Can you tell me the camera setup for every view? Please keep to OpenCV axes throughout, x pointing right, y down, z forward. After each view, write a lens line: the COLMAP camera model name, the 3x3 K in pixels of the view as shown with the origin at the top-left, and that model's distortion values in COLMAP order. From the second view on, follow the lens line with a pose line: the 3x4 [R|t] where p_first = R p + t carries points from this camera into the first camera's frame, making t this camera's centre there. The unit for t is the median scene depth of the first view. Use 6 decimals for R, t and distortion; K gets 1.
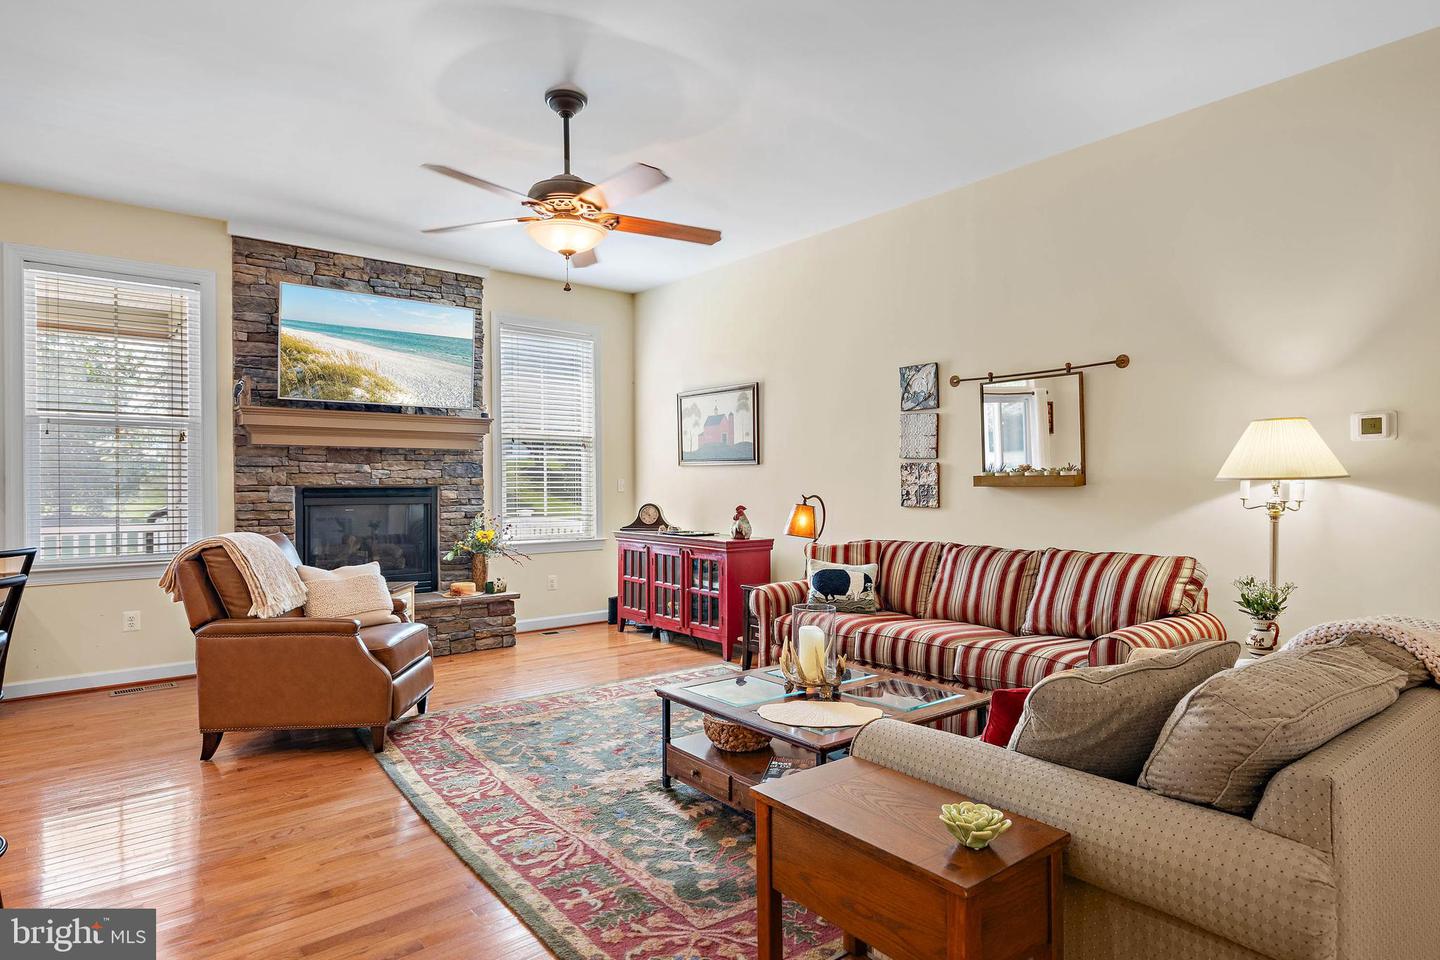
lens RADIAL K [[822.9, 0, 734.7], [0, 822.9, 485.1], [0, 0, 1]] dist [0.000729, 0.001185]
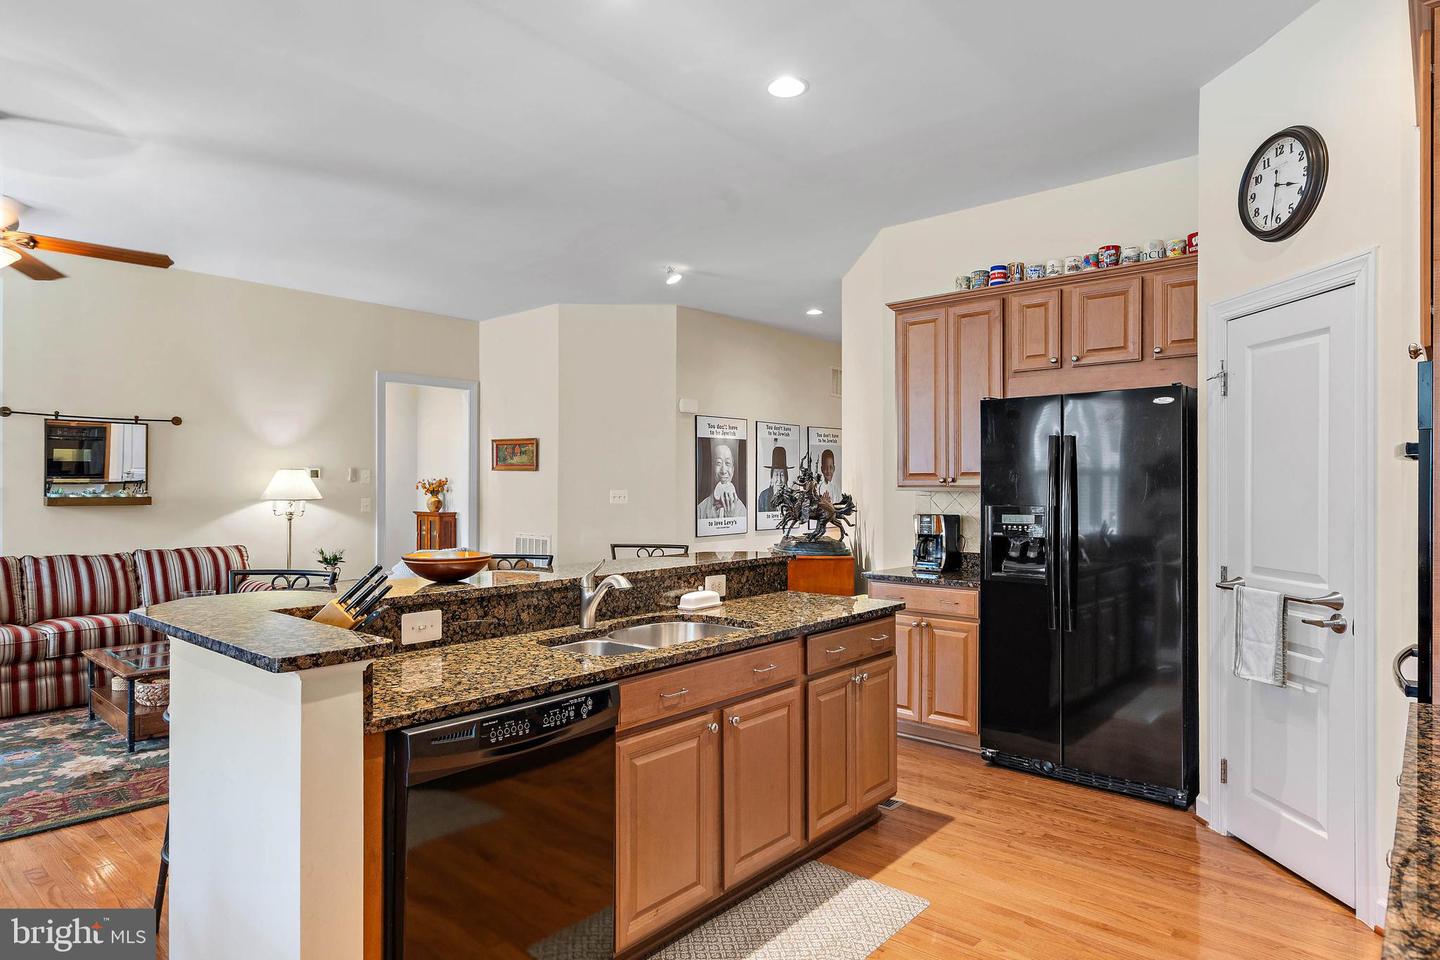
lens RADIAL K [[822.9, 0, 731.7], [0, 822.9, 487.0], [0, 0, 1]] dist [0.000729, 0.001185]
pose [[-0.165847, 0.005721, 0.986135, -0.990103], [-0.001813, 0.999980, -0.006106, -0.019278], [-0.986150, -0.002800, -0.165833, 0.211936]]
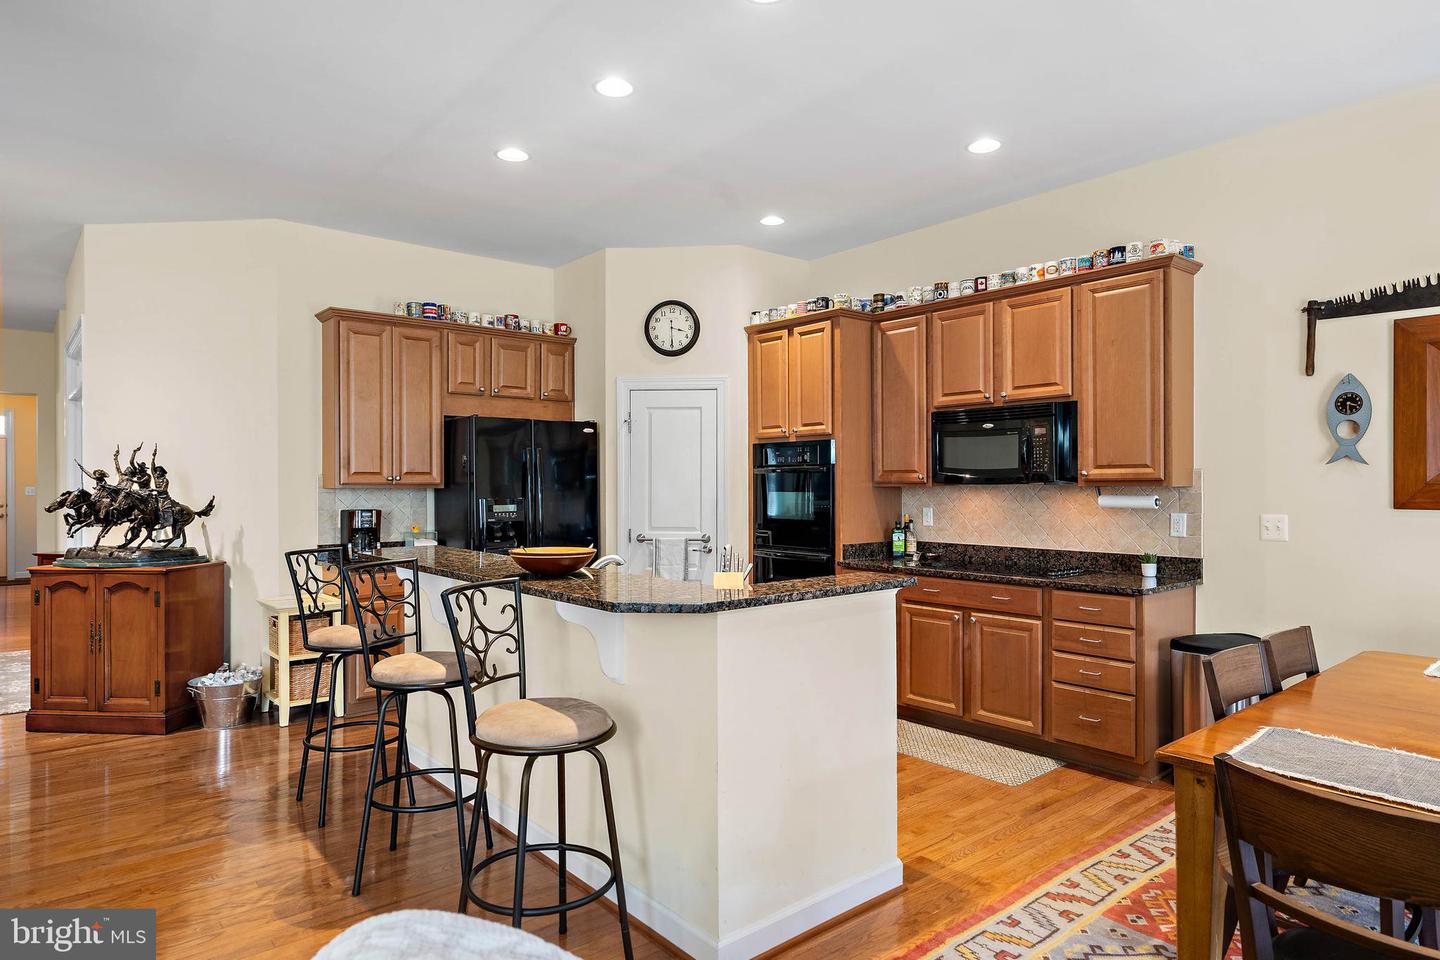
lens RADIAL K [[822.9, 0, 717.9], [0, 822.9, 489.1], [0, 0, 1]] dist [0.000729, 0.001185]
pose [[-0.999979, 0.006408, 0.001354, -0.533115], [0.006414, 0.999971, 0.004169, -0.021561], [-0.001327, 0.004178, -0.999990, 0.873686]]
